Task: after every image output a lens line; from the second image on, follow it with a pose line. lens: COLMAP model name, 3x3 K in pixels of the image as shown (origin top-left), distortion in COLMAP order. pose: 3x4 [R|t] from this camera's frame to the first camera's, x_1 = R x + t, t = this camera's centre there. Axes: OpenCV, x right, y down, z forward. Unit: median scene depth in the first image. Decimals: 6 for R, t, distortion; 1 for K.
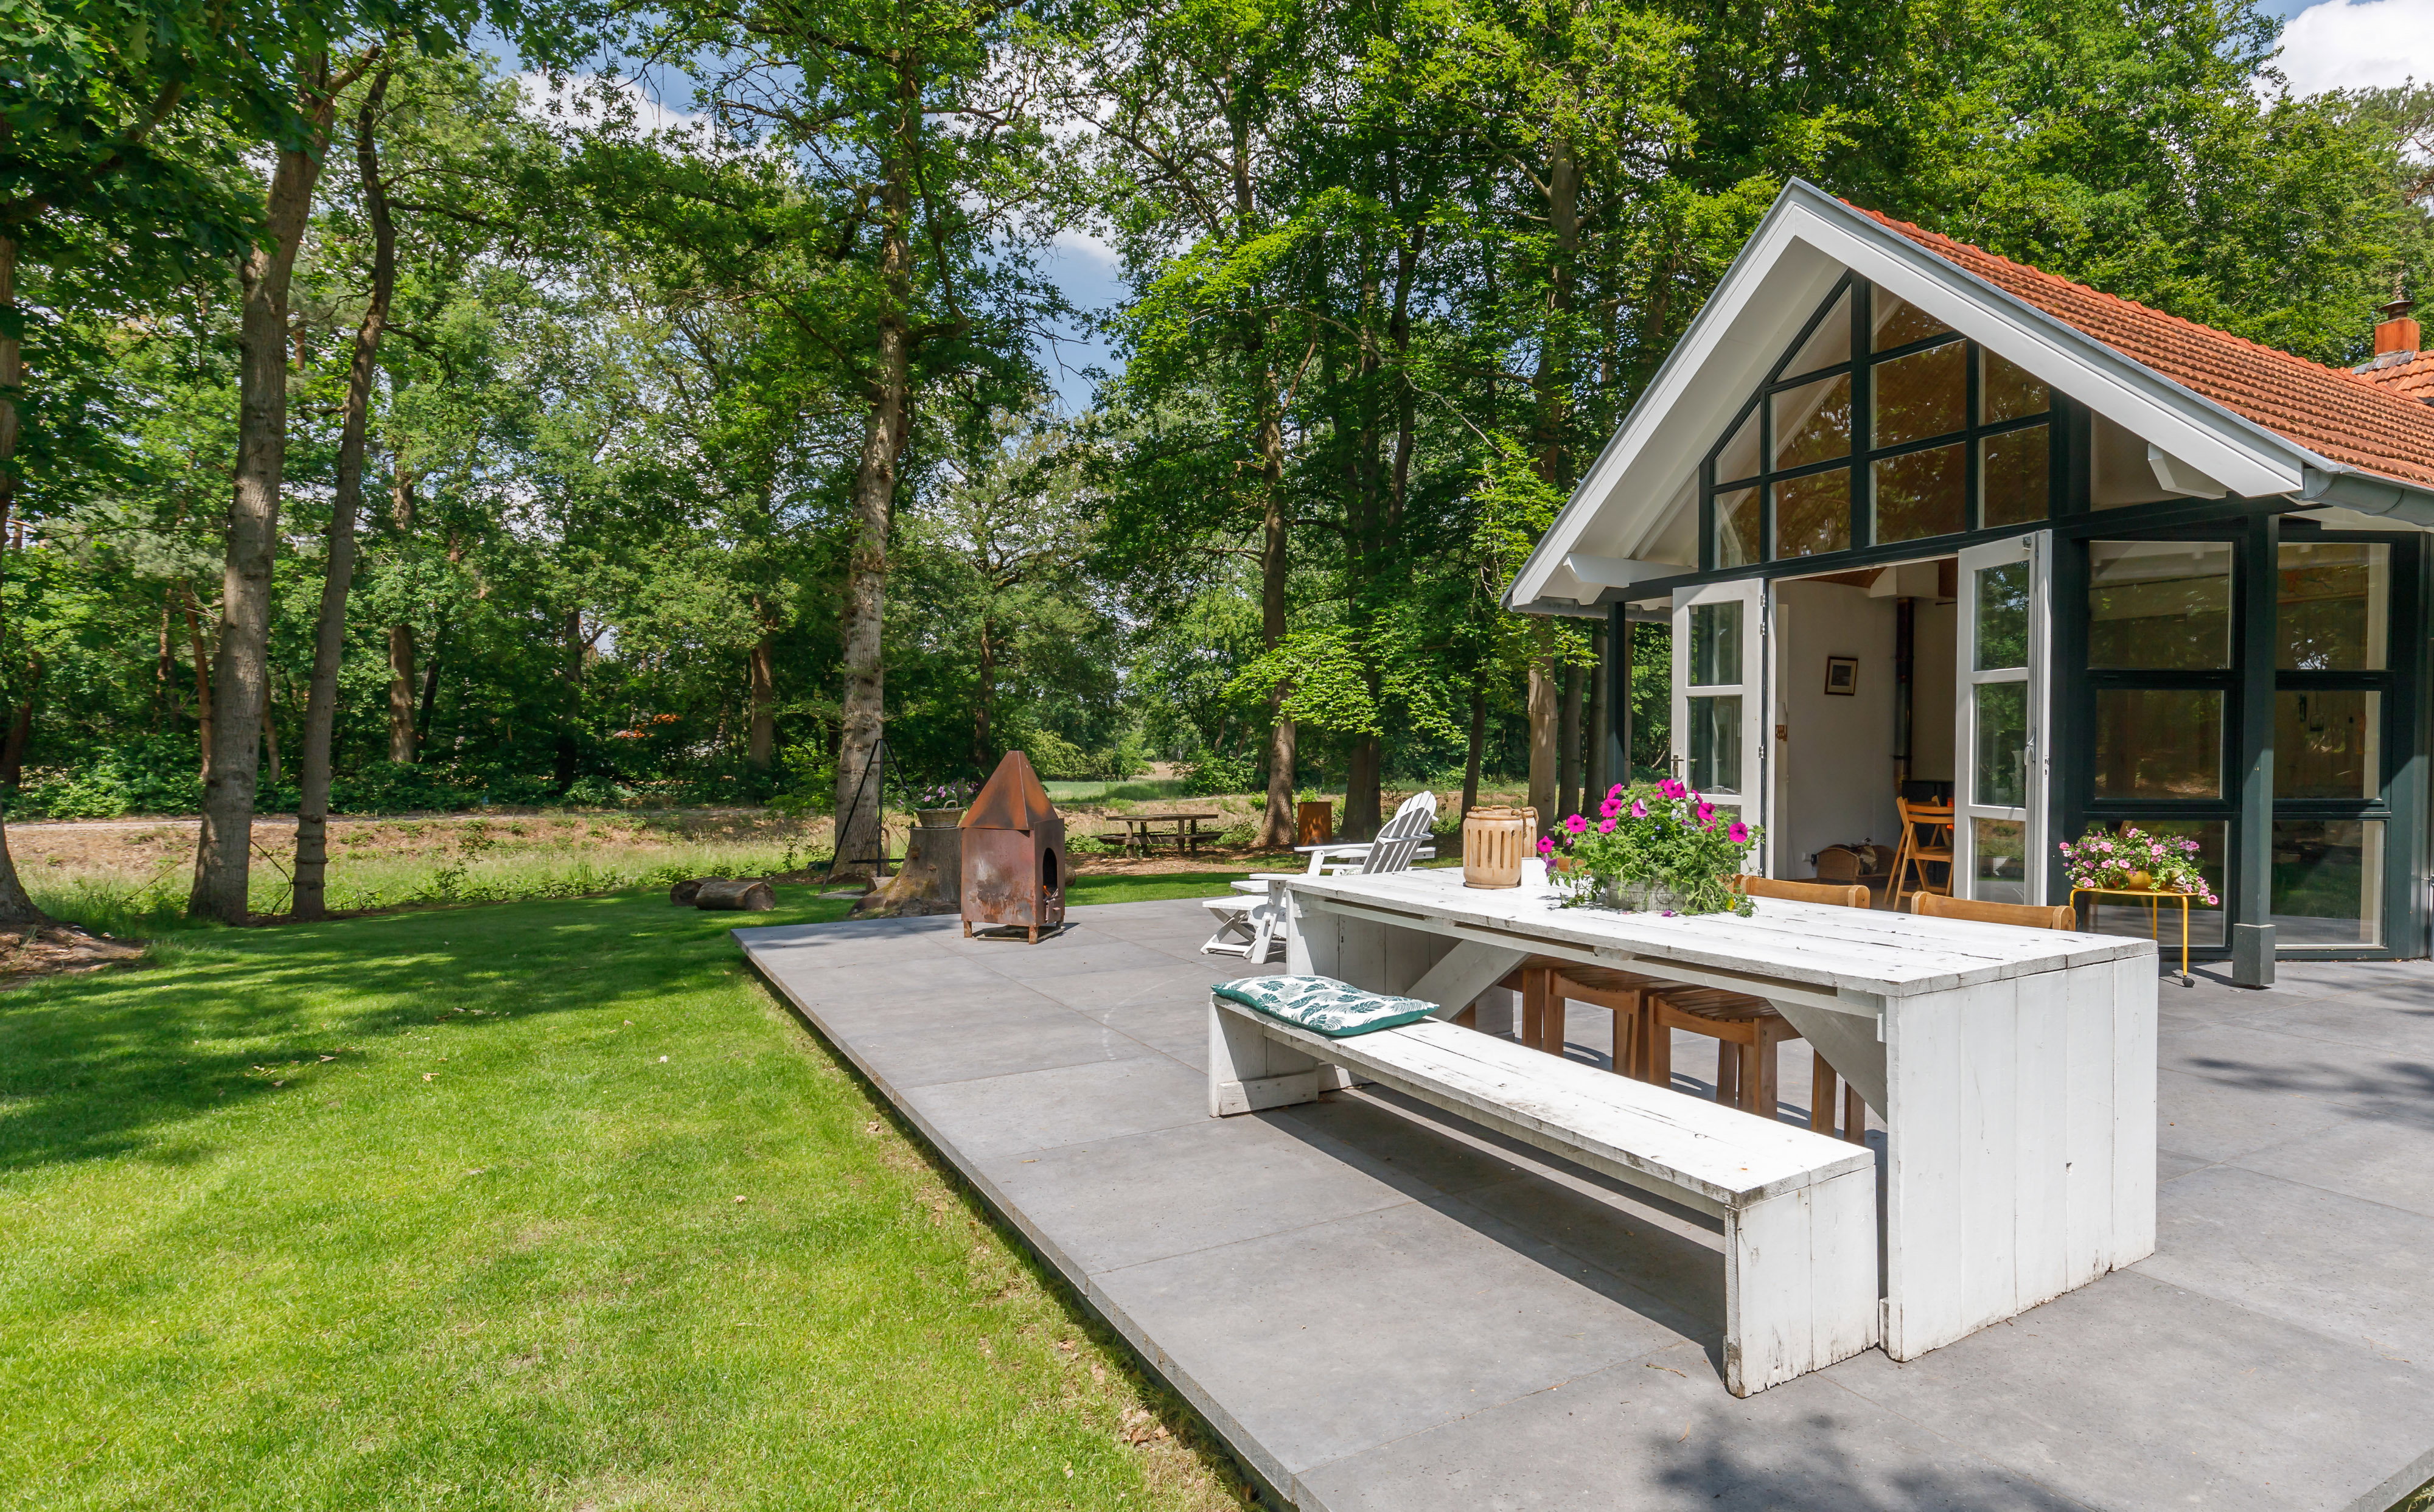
lens RADIAL K [[1325.7, 0, 1442.7], [0, 1325.7, 780.1], [0, 0, 1]] dist [0.004027, -0.001188]
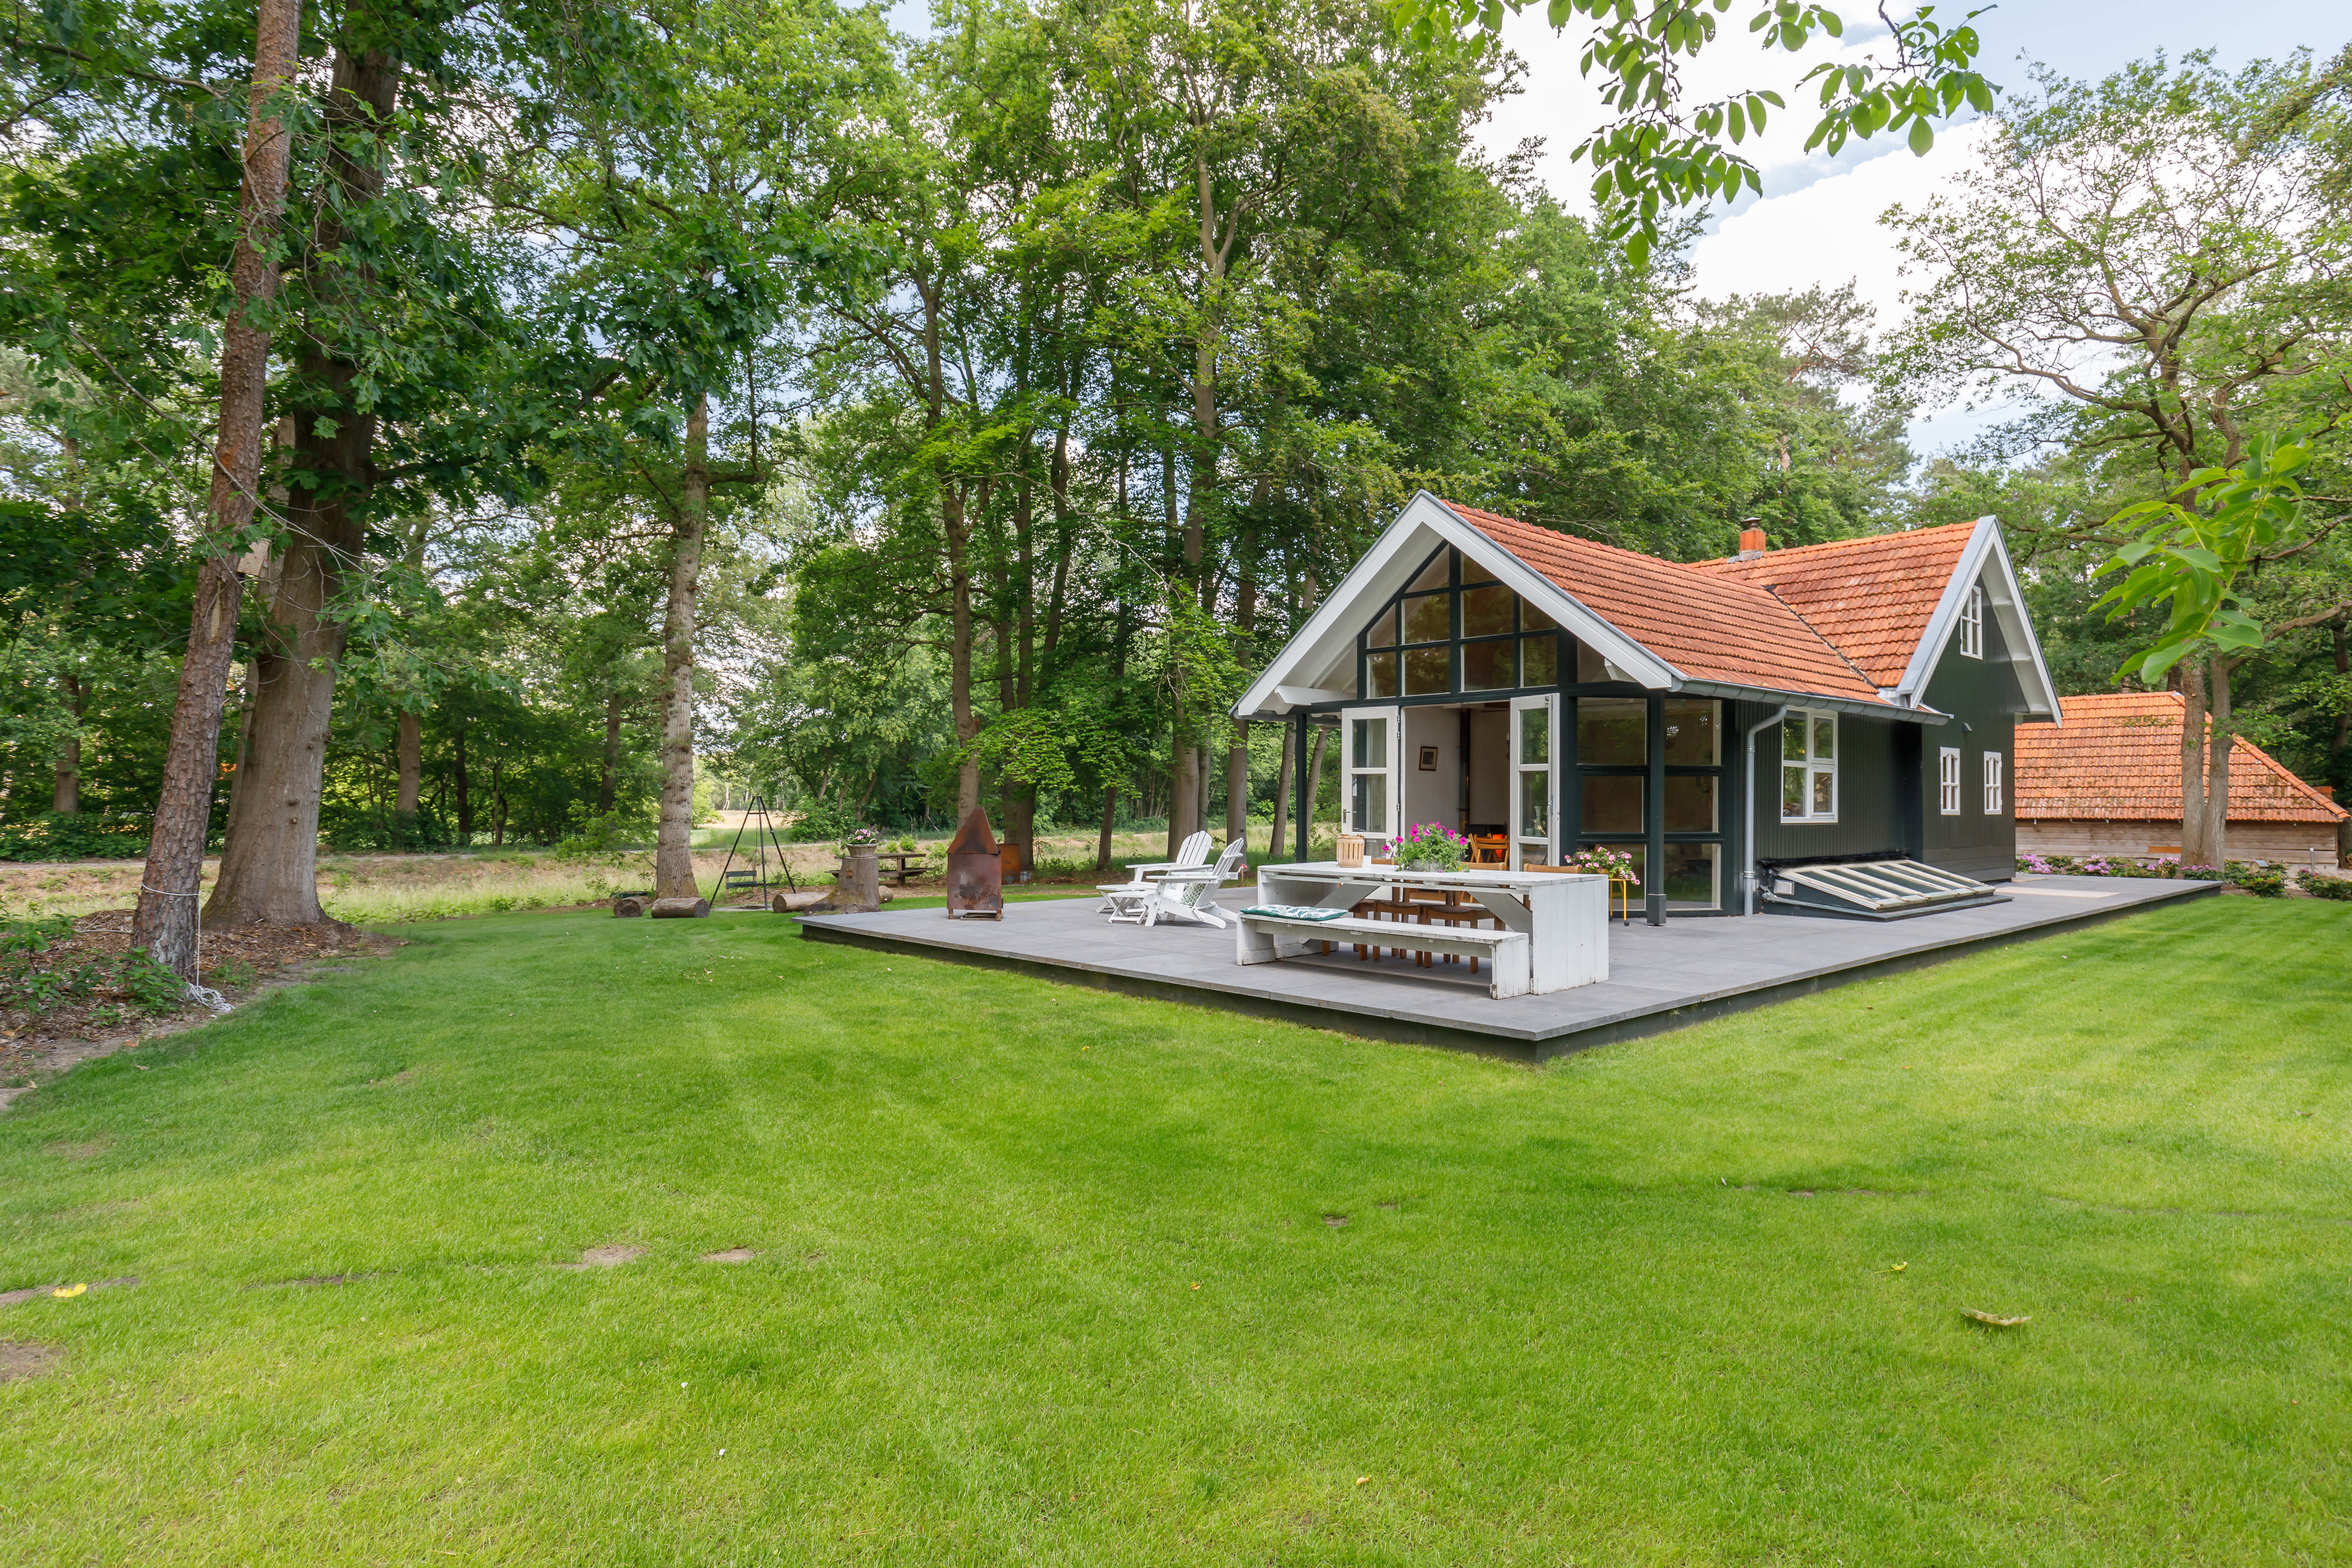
lens RADIAL K [[1327.2, 0, 1174.4], [0, 1327.2, 792.4], [0, 0, 1]] dist [0.001024, 0.000273]
pose [[0.985641, 0.000558, 0.168856, -0.328806], [0.003762, 0.999674, -0.025264, 0.001768], [-0.168815, 0.025537, 0.985317, -0.631612]]
